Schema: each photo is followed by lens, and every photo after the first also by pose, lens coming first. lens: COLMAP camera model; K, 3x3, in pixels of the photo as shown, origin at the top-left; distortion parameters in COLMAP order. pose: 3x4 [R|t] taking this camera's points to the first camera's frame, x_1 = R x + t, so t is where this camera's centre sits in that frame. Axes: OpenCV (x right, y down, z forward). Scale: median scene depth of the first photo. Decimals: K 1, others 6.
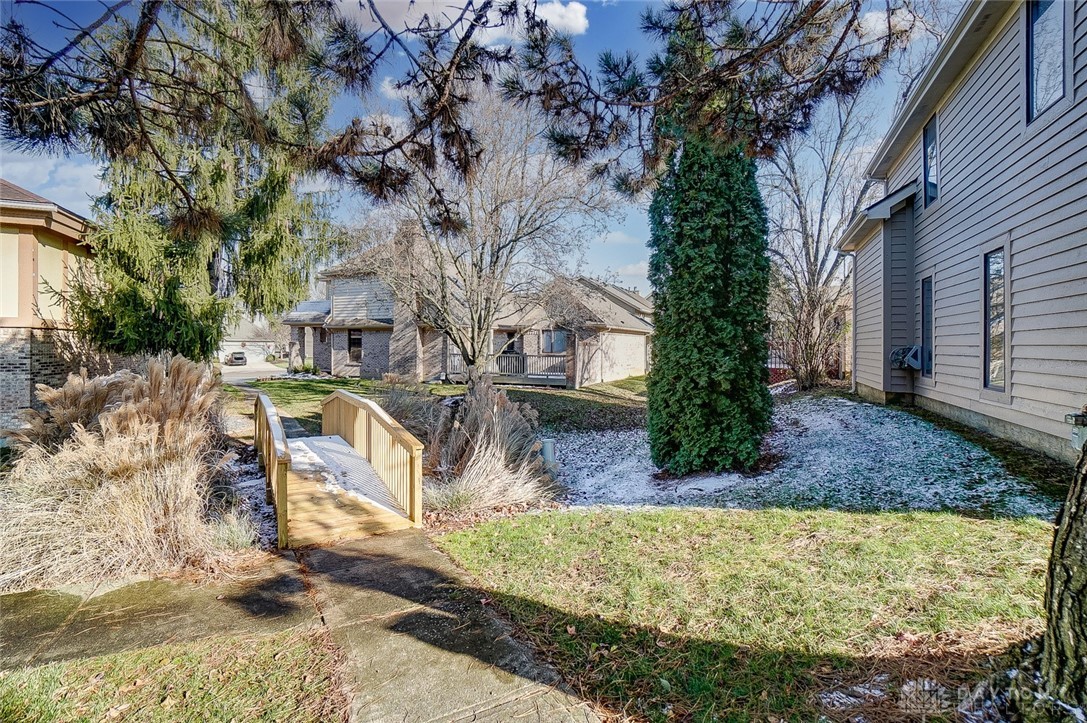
lens RADIAL K [[484.2, 0, 566.2], [0, 484.2, 364.3], [0, 0, 1]] dist [-0.060397, 0.019603]
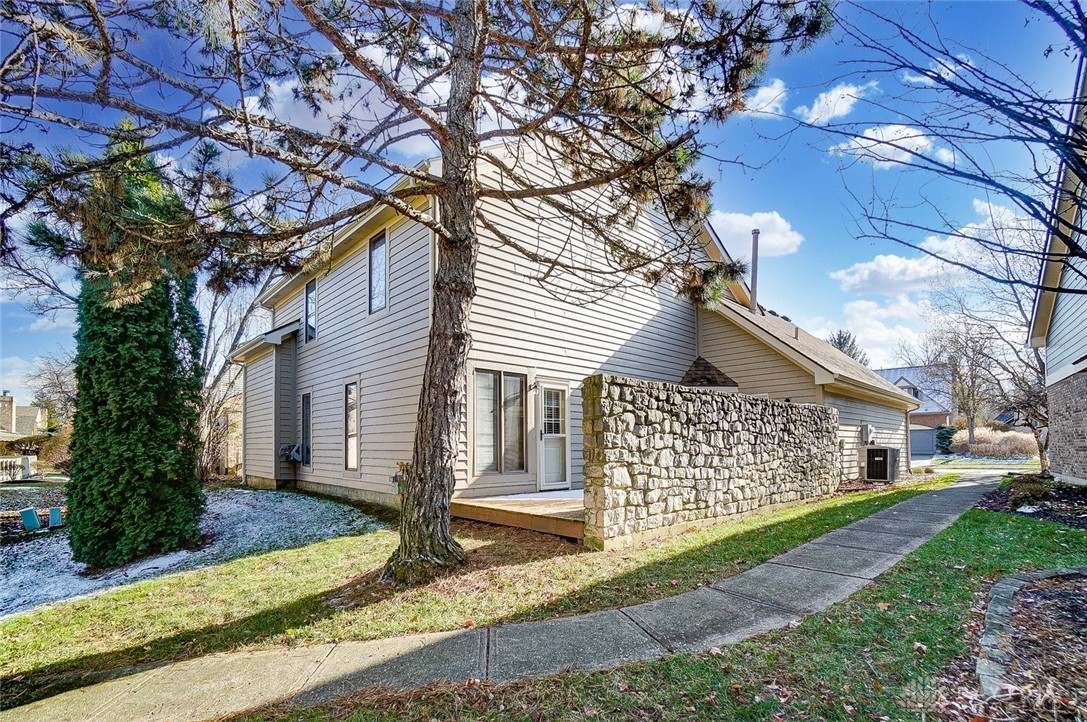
lens RADIAL K [[484.2, 0, 542.6], [0, 484.2, 363.5], [0, 0, 1]] dist [-0.060397, 0.019603]
pose [[0.386970, 0.155933, 0.908812, -0.370730], [0.040995, 0.981714, -0.185897, 0.024890], [-0.921181, 0.109193, 0.373501, -0.256157]]
